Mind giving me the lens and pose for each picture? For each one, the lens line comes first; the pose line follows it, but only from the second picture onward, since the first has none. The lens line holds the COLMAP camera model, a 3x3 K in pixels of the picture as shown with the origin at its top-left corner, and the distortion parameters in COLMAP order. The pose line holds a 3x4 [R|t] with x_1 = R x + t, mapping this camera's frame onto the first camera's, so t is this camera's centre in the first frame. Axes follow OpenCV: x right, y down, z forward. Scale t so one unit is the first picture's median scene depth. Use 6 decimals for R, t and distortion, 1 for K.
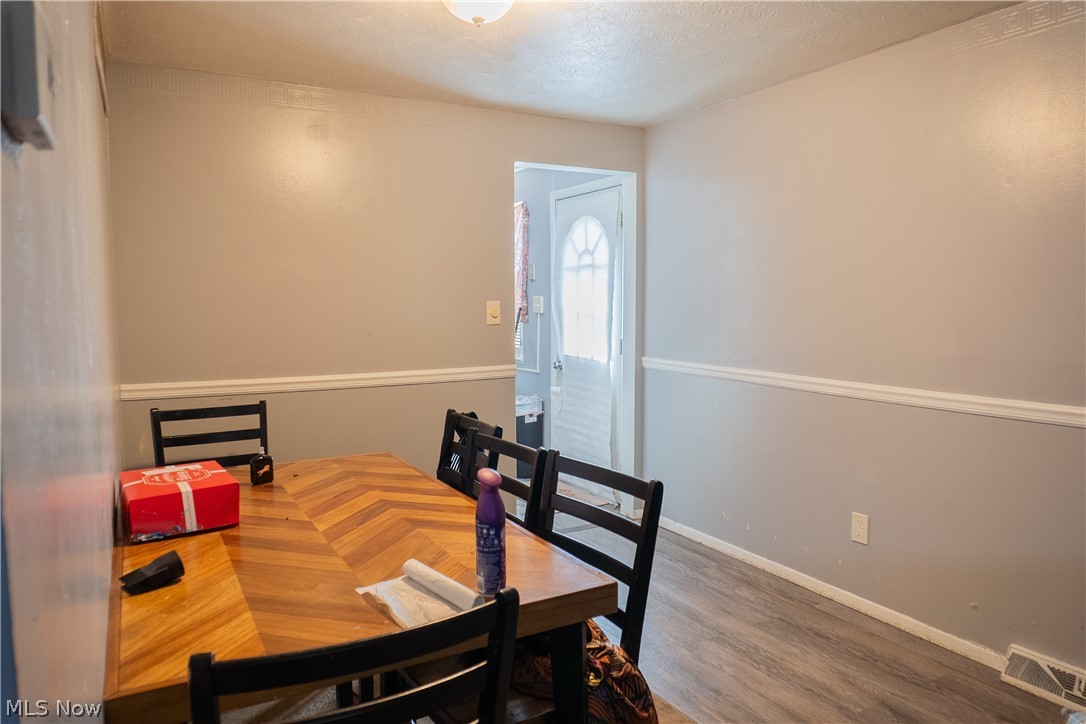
lens RADIAL K [[733.2, 0, 543.0], [0, 733.2, 362.0], [0, 0, 1]] dist [-0.018041, -0.000927]
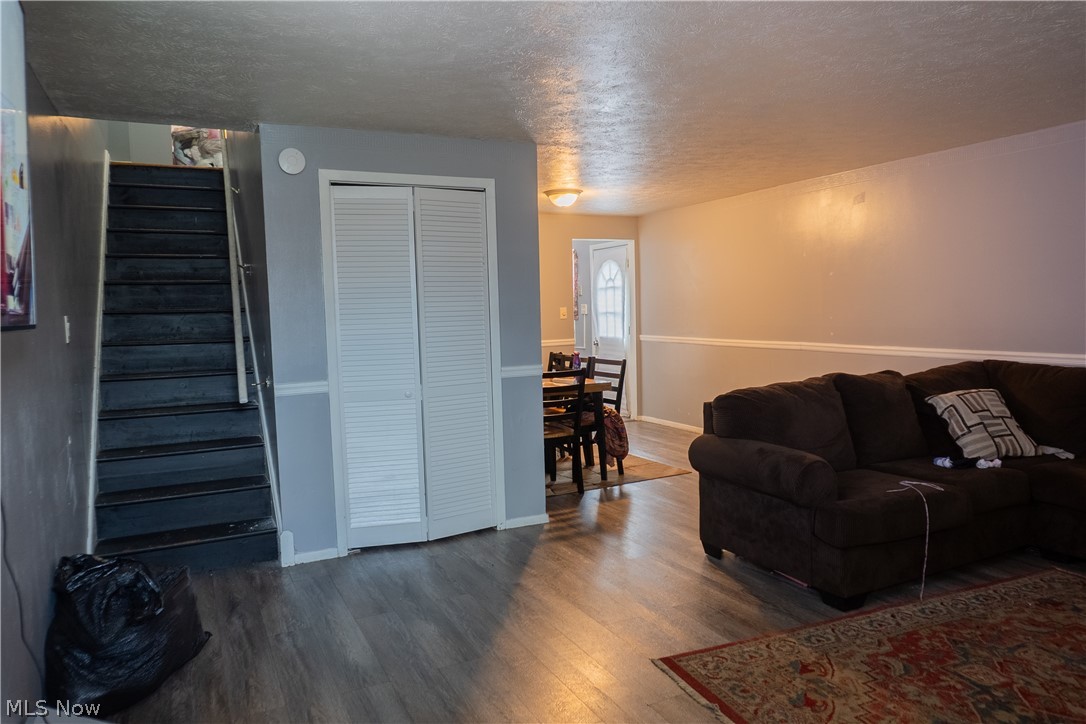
lens RADIAL K [[733.2, 0, 543.0], [0, 733.2, 362.0], [0, 0, 1]] dist [-0.018041, -0.000927]
pose [[0.998277, -0.019157, -0.055462, -0.012111], [0.018608, 0.999773, -0.010397, 0.079110], [0.055648, 0.009347, 0.998407, -0.927078]]
